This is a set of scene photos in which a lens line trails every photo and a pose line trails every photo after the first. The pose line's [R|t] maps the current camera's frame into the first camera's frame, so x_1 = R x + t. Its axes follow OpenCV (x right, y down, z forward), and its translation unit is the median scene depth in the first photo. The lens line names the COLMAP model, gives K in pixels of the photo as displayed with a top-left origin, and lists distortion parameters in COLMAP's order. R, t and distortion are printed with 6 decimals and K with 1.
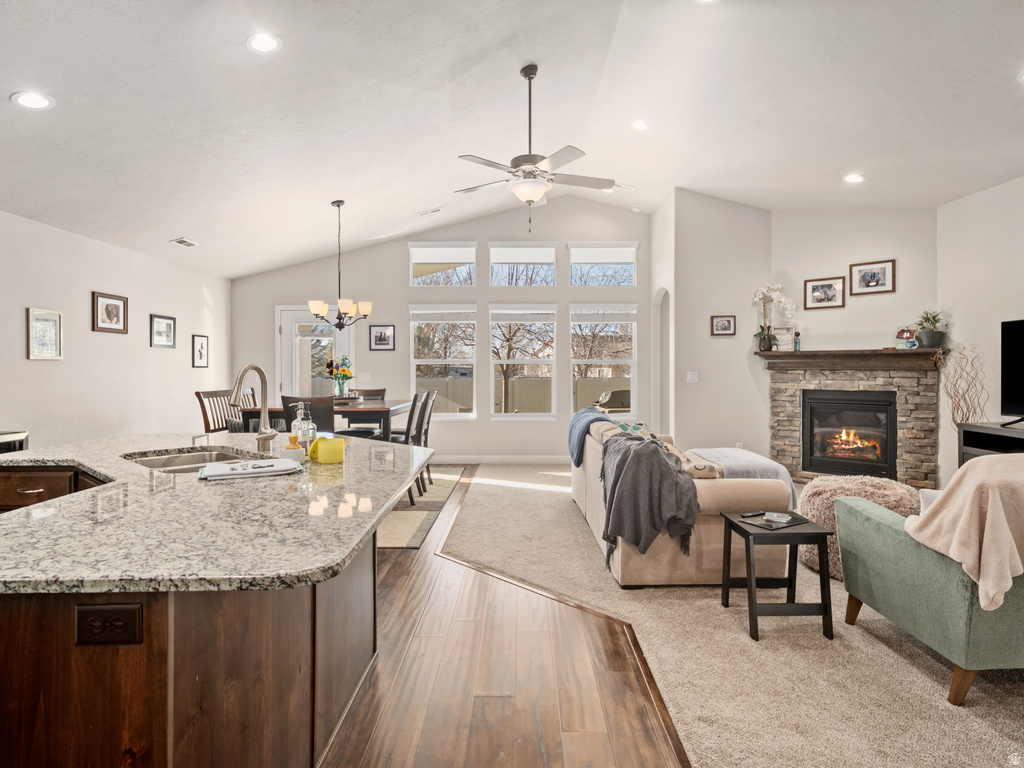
lens RADIAL K [[578.2, 0, 529.8], [0, 578.2, 375.4], [0, 0, 1]] dist [0.008377, 0.004308]
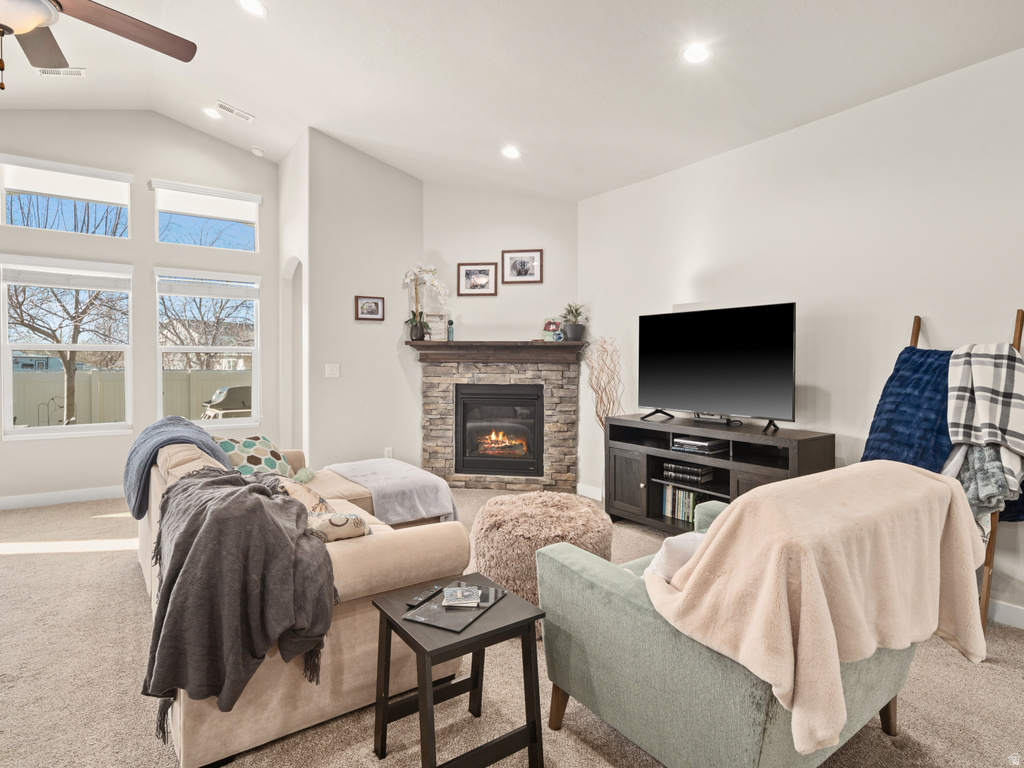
lens RADIAL K [[578.2, 0, 528.4], [0, 578.2, 371.8], [0, 0, 1]] dist [0.008377, 0.004308]
pose [[0.827637, -0.003247, 0.561255, 0.065935], [-0.001109, 0.999972, 0.007421, -0.001527], [-0.561263, -0.006764, 0.827610, 0.216099]]
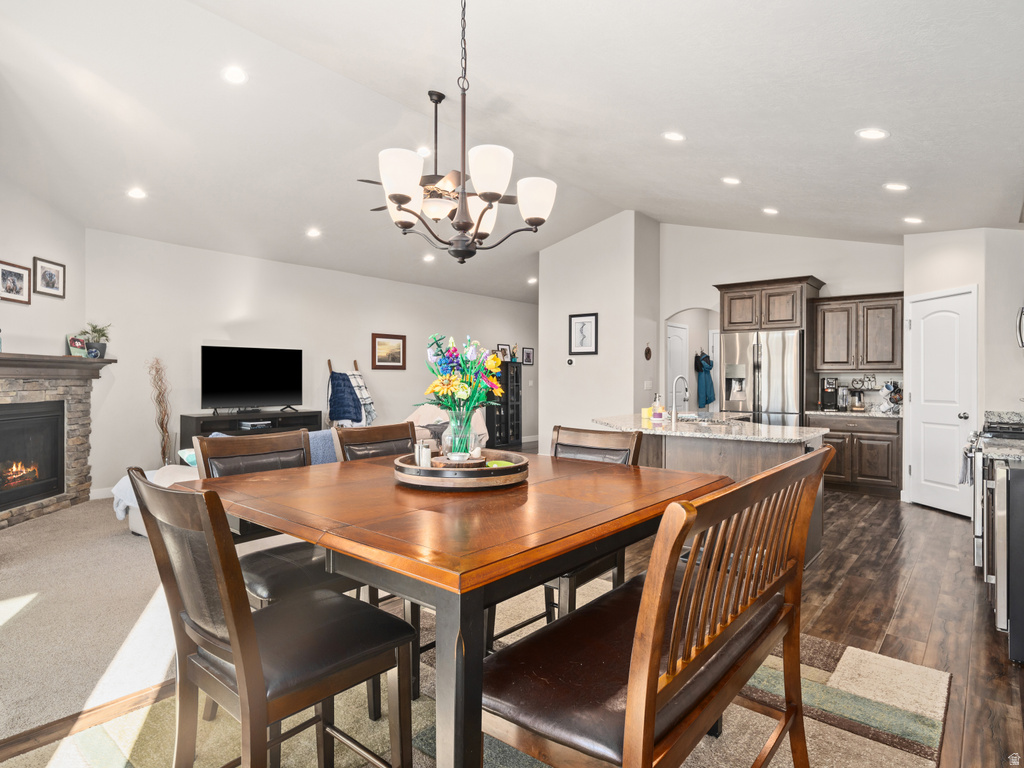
lens RADIAL K [[578.2, 0, 512.4], [0, 578.2, 382.0], [0, 0, 1]] dist [0.008377, 0.004308]
pose [[-0.758559, -0.004660, 0.651587, -0.603324], [0.005228, 0.999899, 0.013237, -0.012795], [-0.651583, 0.013448, -0.758458, 1.302263]]
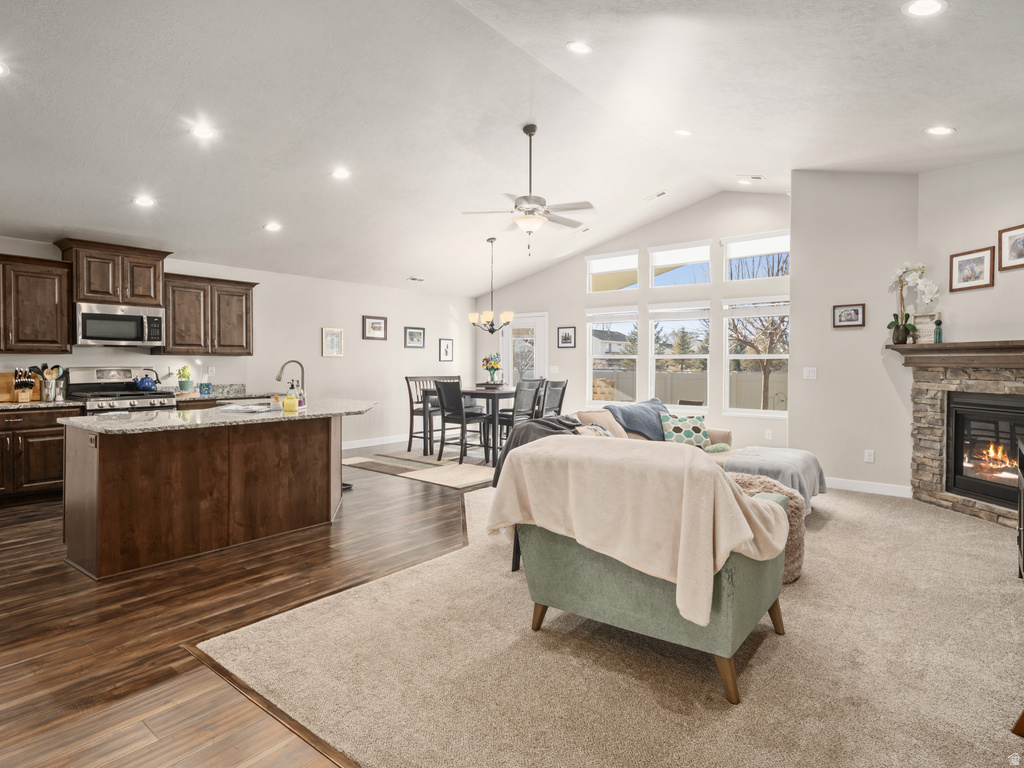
lens RADIAL K [[578.2, 0, 522.5], [0, 578.2, 371.3], [0, 0, 1]] dist [0.008377, 0.004308]
pose [[0.777231, 0.014164, -0.629056, 0.598171], [-0.012683, 0.999896, 0.006844, -0.001089], [0.629088, 0.002659, 0.777330, -0.000873]]
